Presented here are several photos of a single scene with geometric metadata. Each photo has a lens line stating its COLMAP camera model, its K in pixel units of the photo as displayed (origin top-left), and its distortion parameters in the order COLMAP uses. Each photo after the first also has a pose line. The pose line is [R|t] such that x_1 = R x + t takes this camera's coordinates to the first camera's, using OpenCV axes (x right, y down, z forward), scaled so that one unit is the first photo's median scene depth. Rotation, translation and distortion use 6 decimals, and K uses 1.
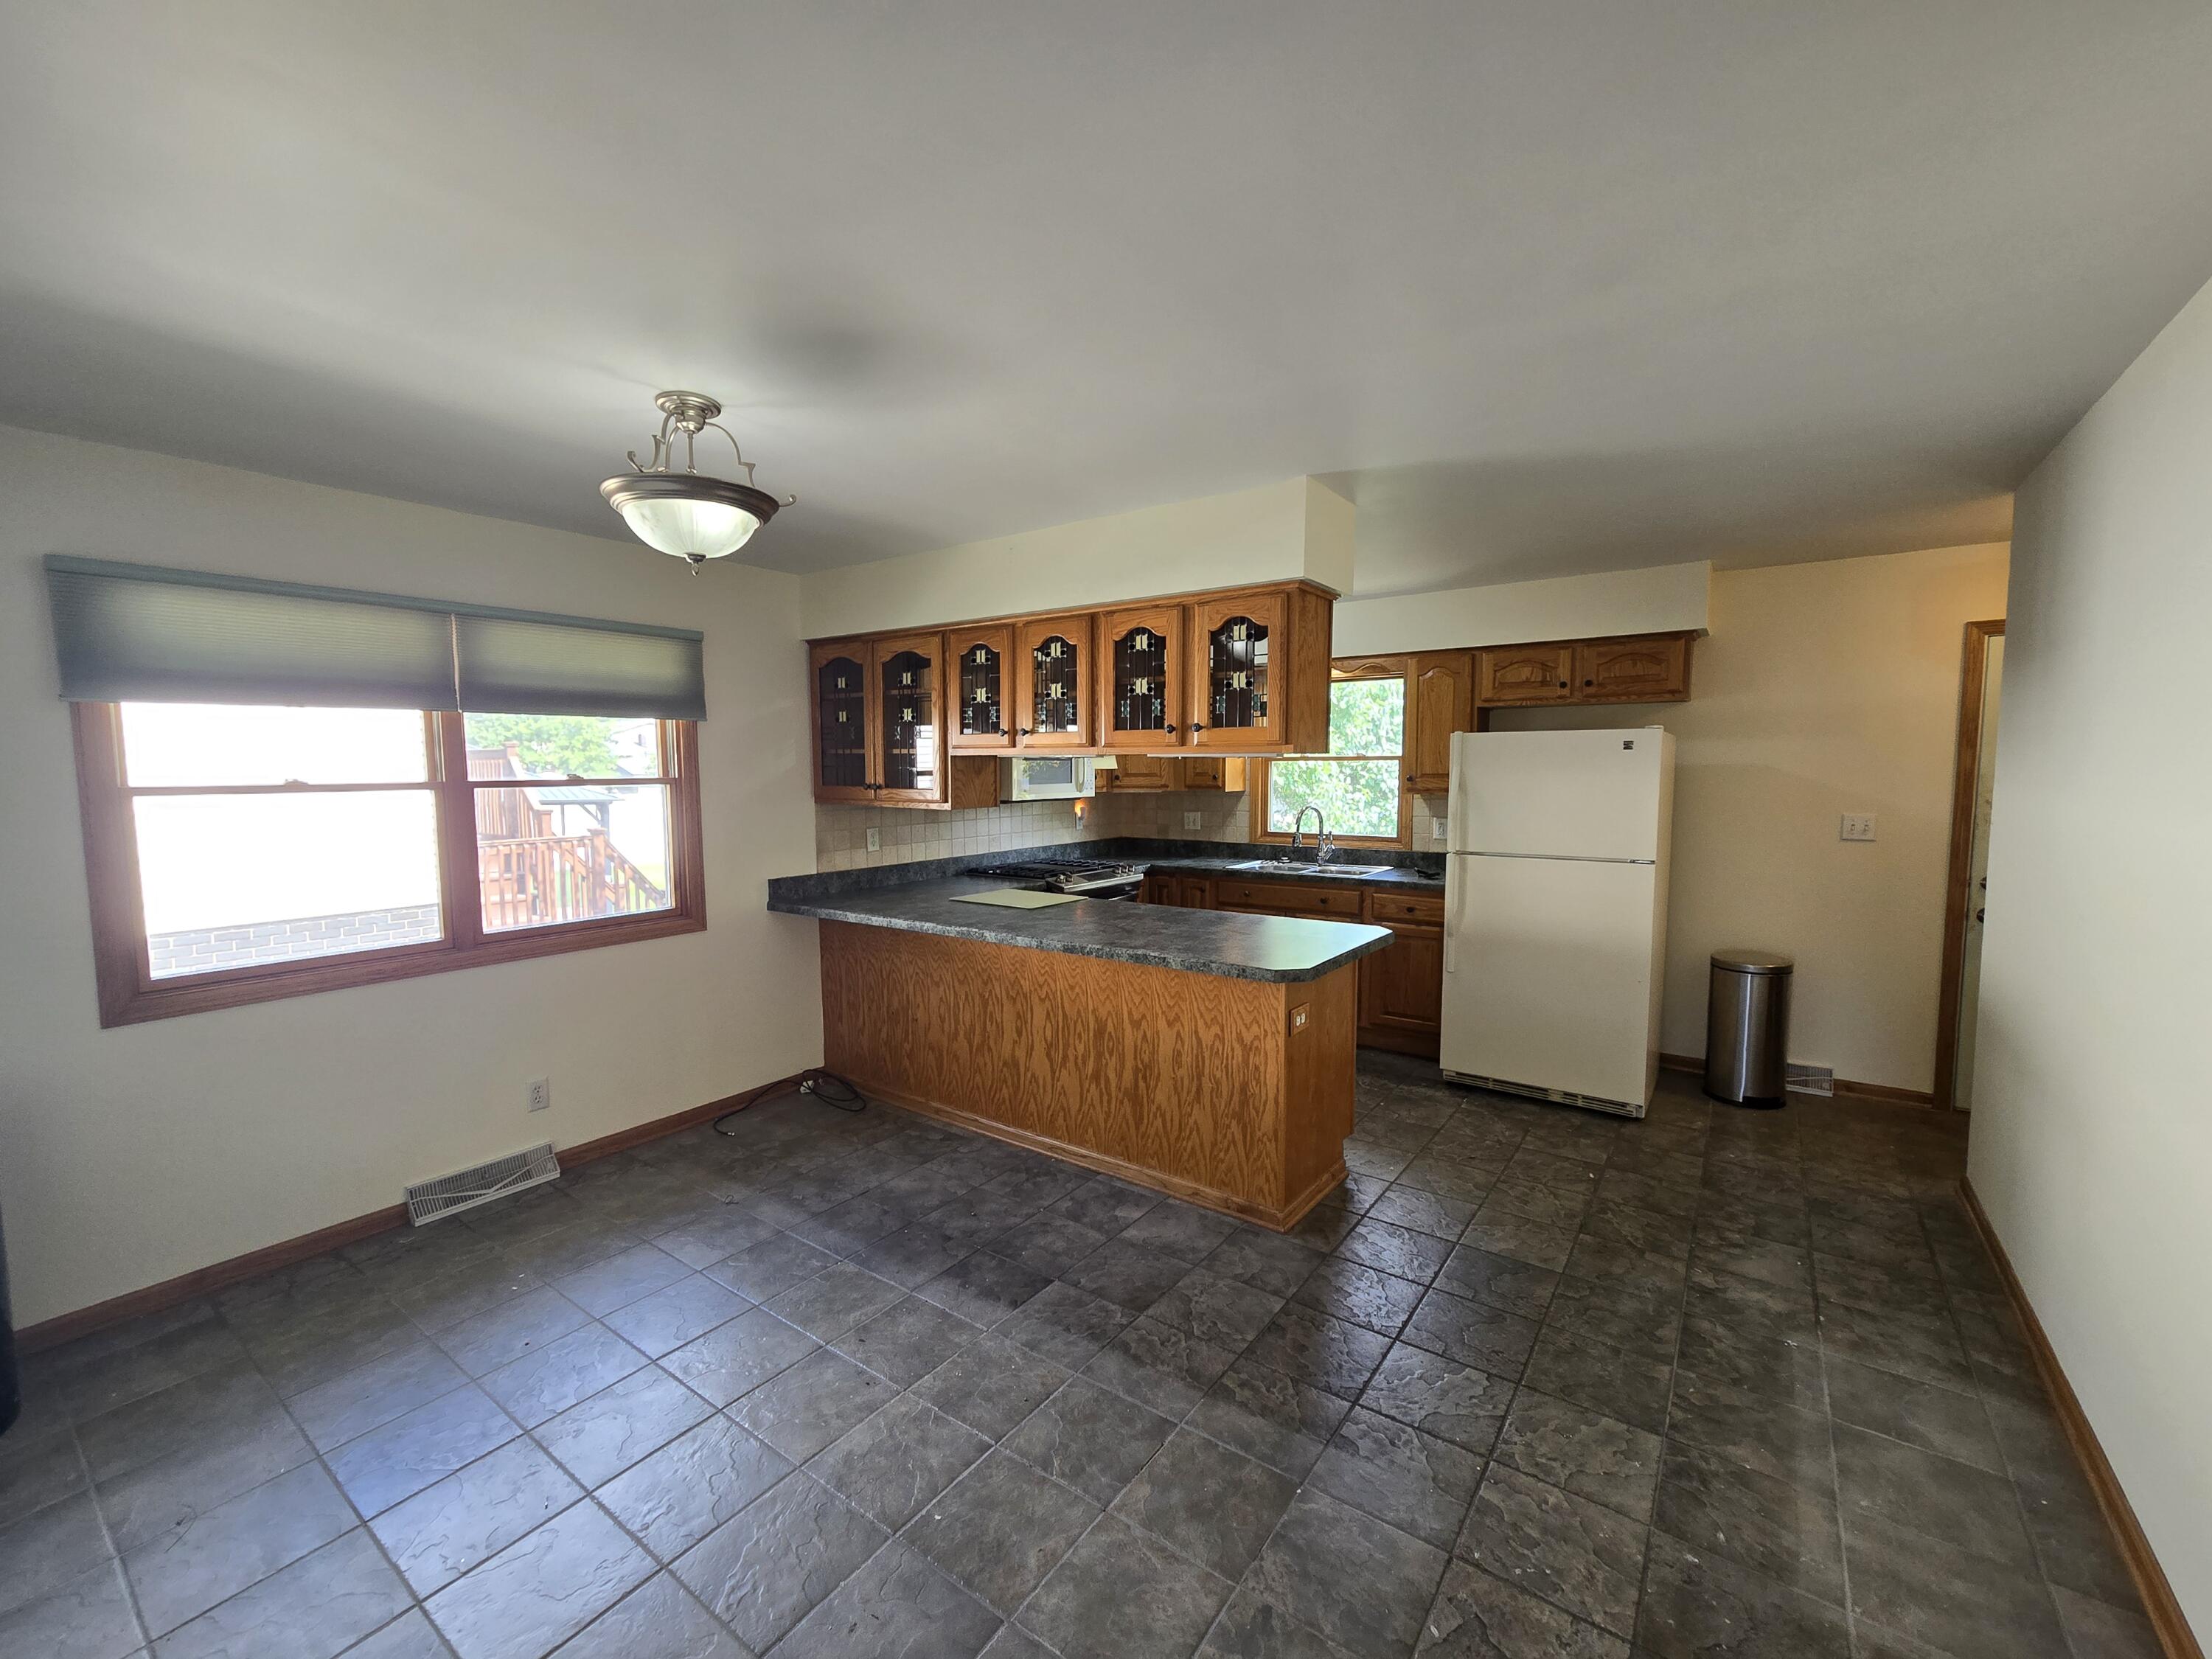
lens RADIAL K [[911.4, 0, 1092.7], [0, 911.4, 843.2], [0, 0, 1]] dist [-0.003994, 0.003353]
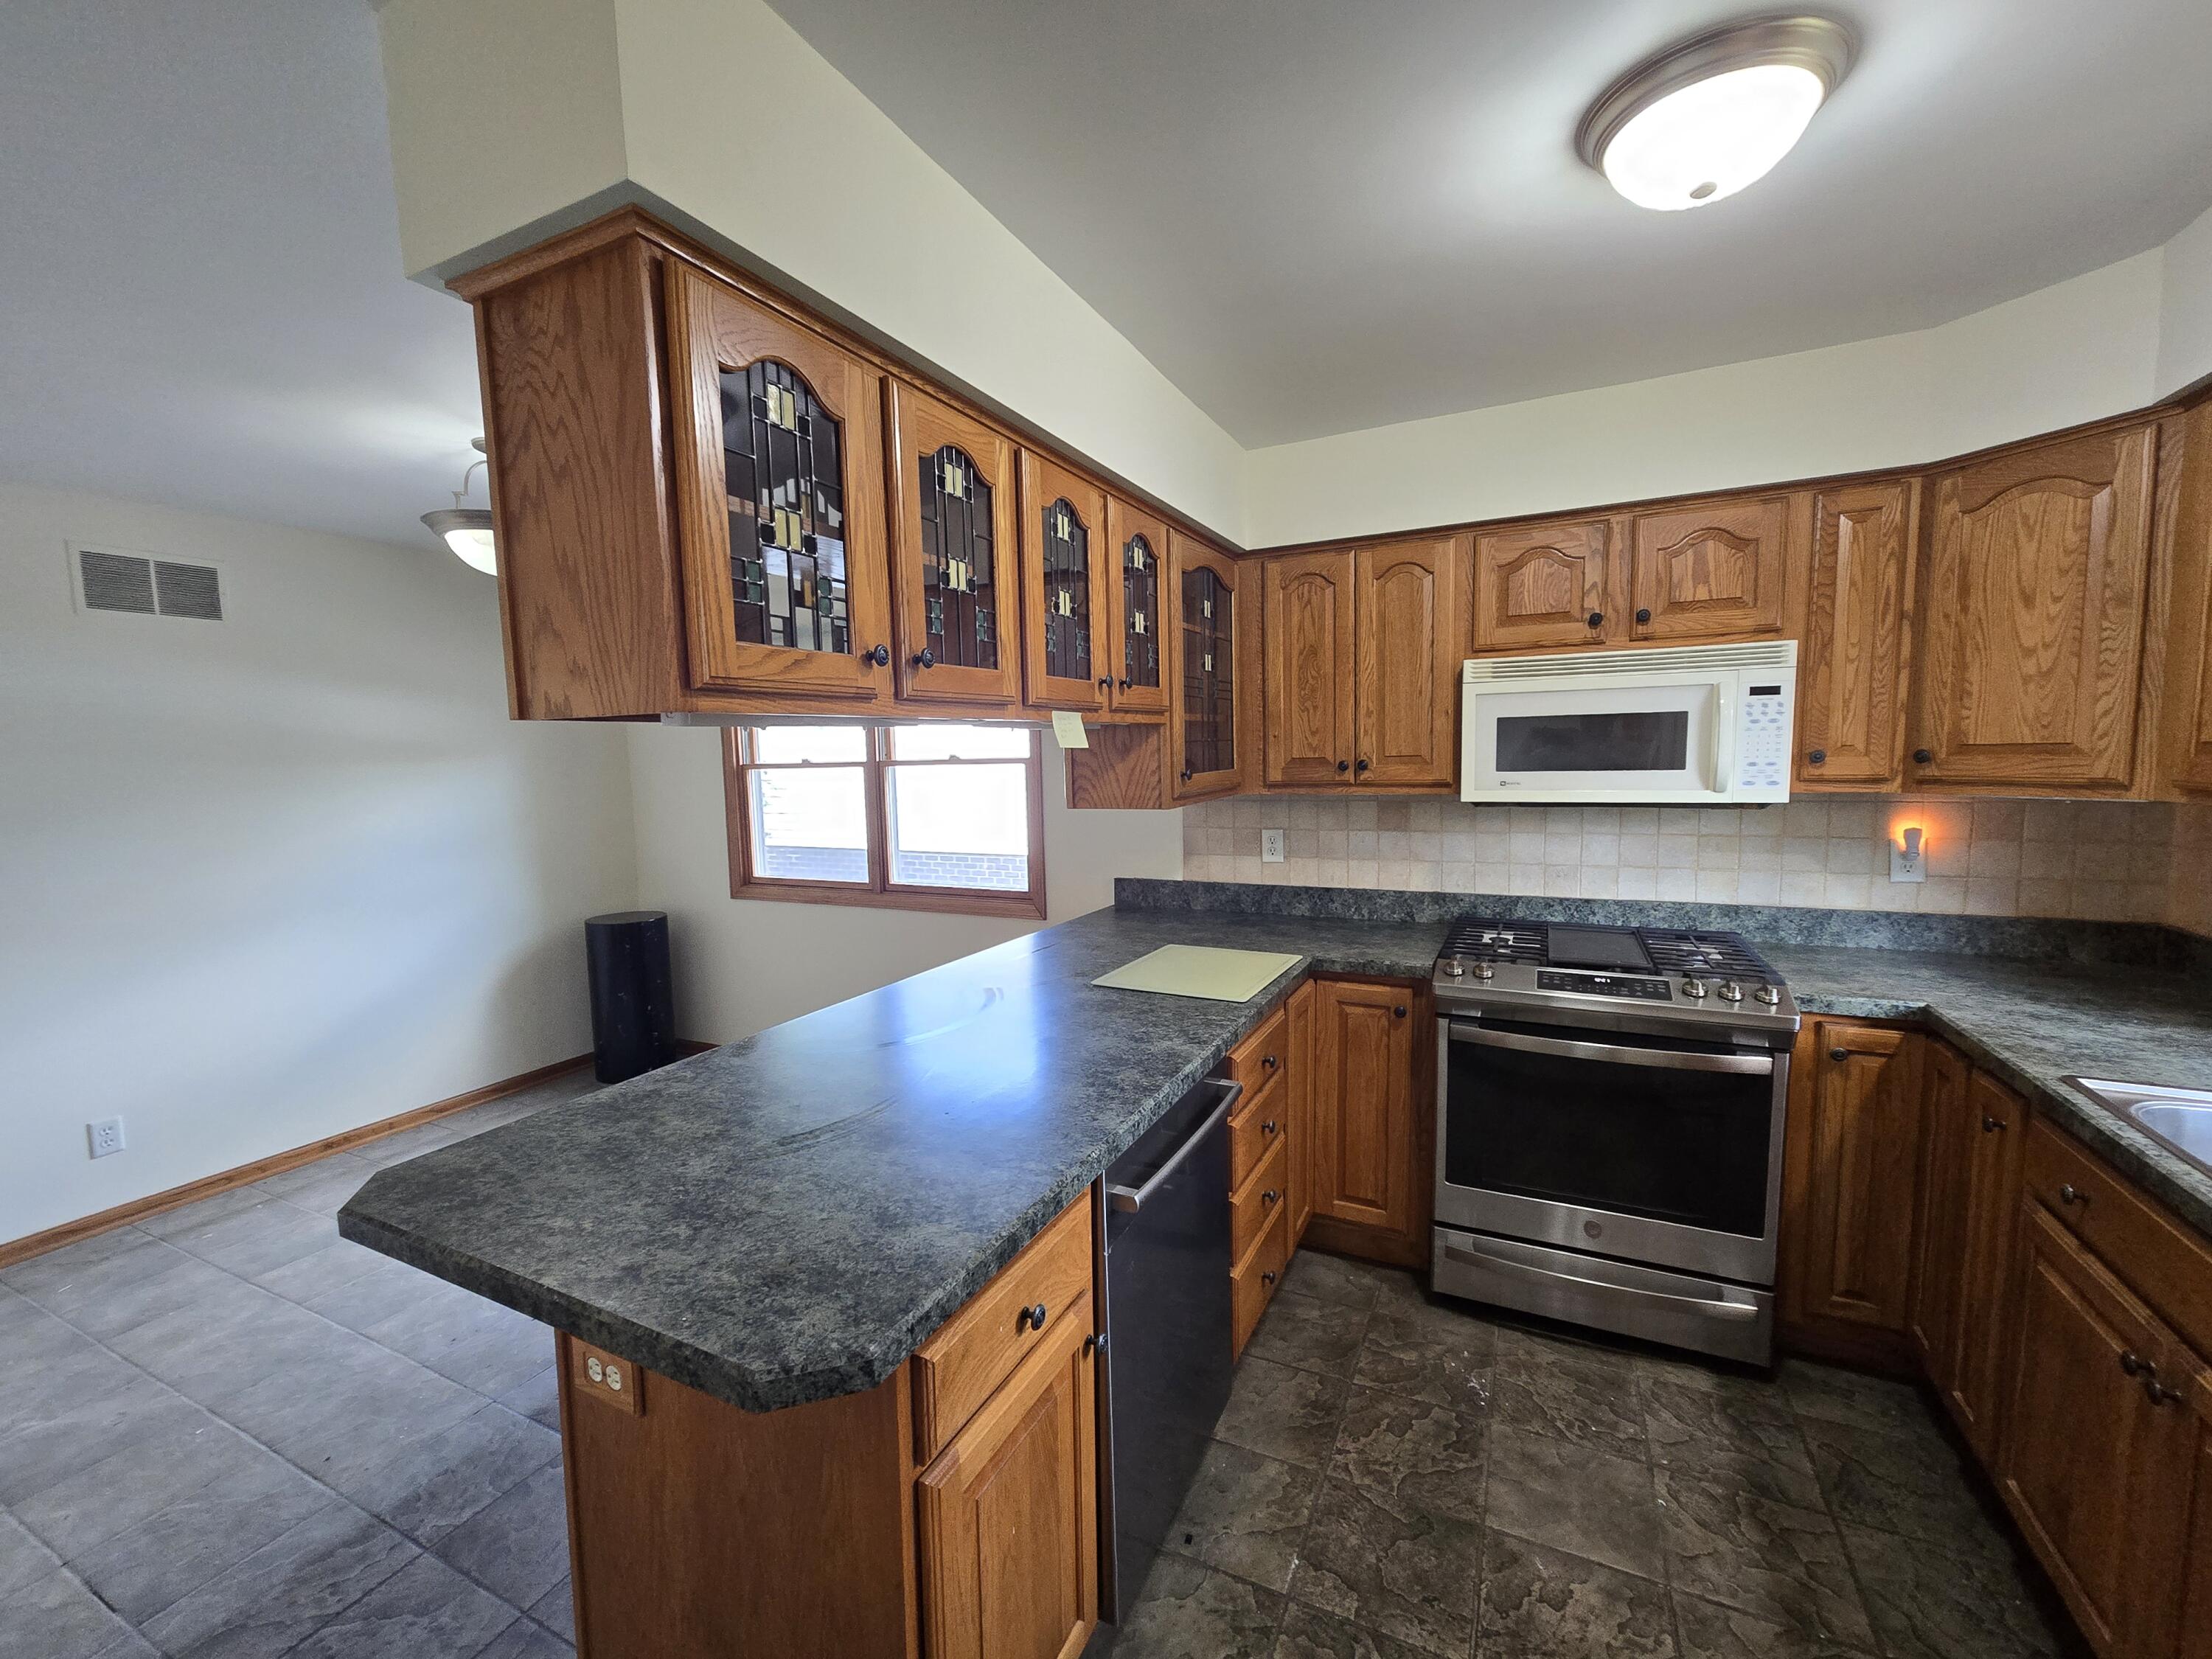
lens RADIAL K [[911.4, 0, 1087.1], [0, 911.4, 844.1], [0, 0, 1]] dist [-0.003994, 0.003353]
pose [[0.167604, 0.101749, -0.980590, 0.548343], [-0.062898, 0.993737, 0.092362, -0.079595], [0.983846, 0.046197, 0.172954, 0.971357]]
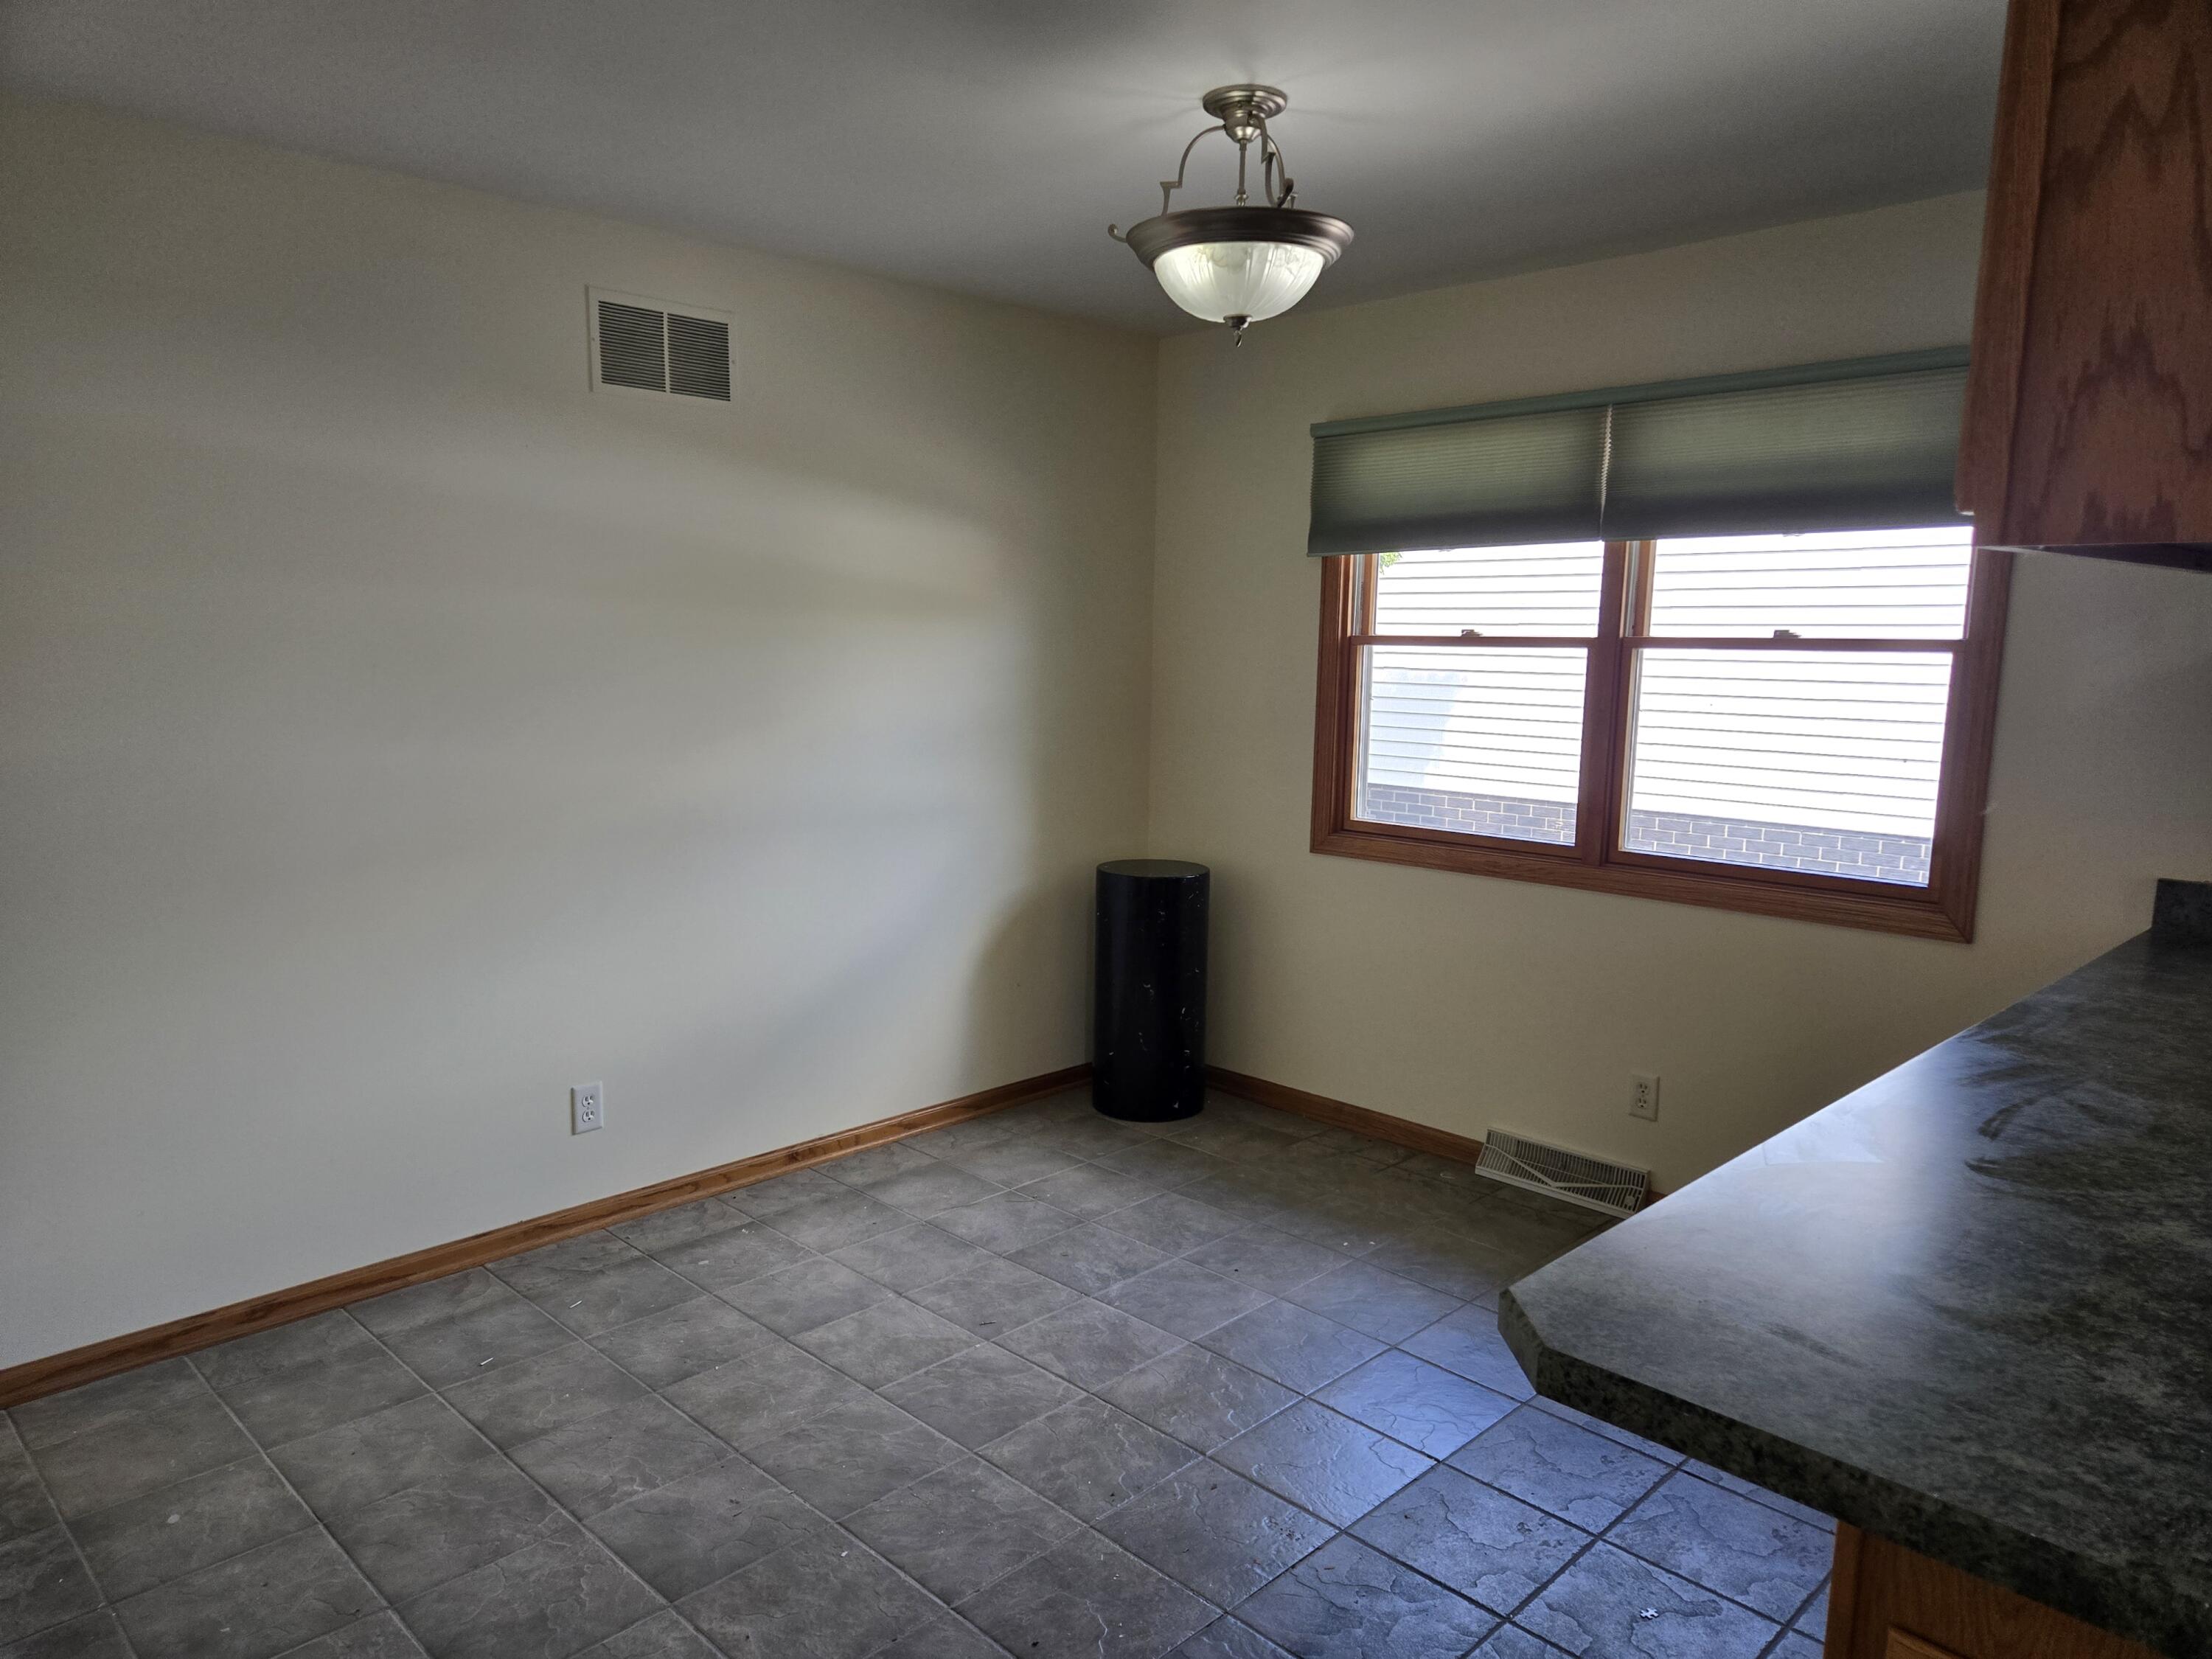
lens RADIAL K [[1474.8, 0, 1083.7], [0, 1474.8, 864.1], [0, 0, 1]] dist [0.072179, -0.051080]
pose [[-0.157255, 0.161028, -0.974341, 0.513670], [-0.096657, 0.979370, 0.177460, -0.054686], [0.982816, 0.122083, -0.138447, 0.692375]]
